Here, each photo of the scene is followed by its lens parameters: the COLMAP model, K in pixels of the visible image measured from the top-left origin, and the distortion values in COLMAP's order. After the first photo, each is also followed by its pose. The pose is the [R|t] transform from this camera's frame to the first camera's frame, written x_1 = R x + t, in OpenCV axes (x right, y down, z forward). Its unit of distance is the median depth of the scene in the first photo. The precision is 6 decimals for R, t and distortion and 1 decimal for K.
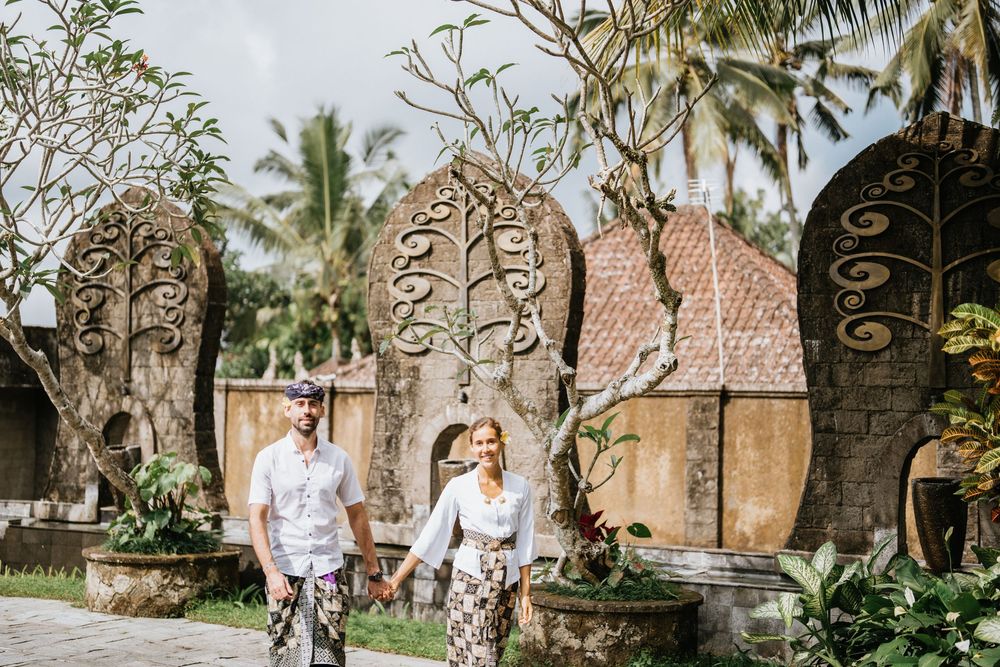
lens RADIAL K [[1355.8, 0, 509.1], [0, 1355.8, 364.7], [0, 0, 1]] dist [-0.119156, 0.763911]
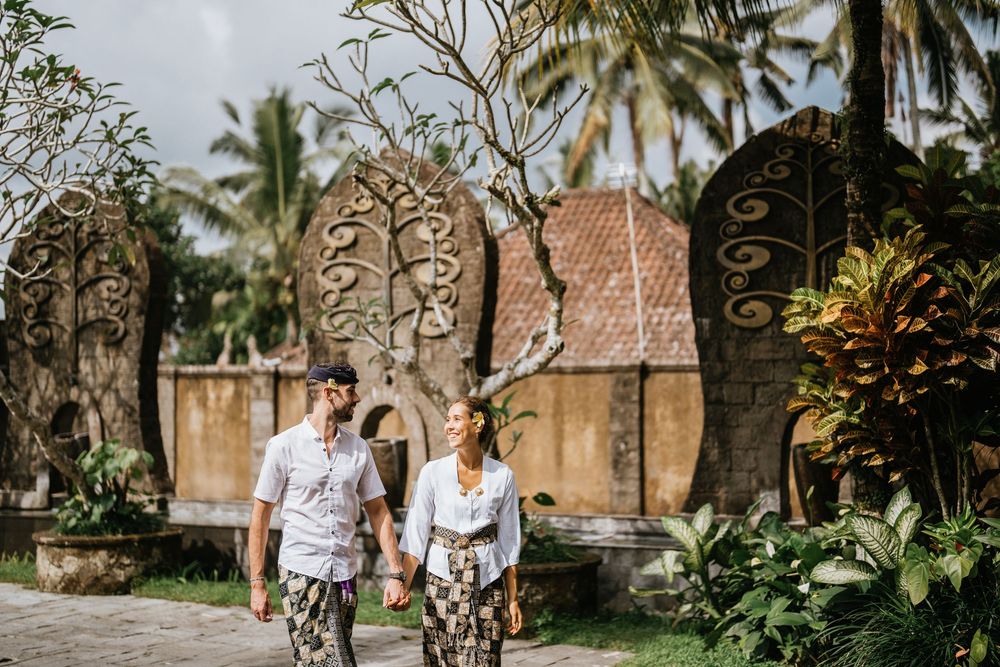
lens RADIAL K [[1400.6, 0, 500.0], [0, 1400.6, 333.5], [0, 0, 1]] dist [-0.150536, 1.000293]
pose [[0.999581, -0.027250, 0.009731, 0.044265], [0.027284, 0.999622, -0.003384, -0.006006], [-0.009635, 0.003649, 0.999947, -0.098306]]
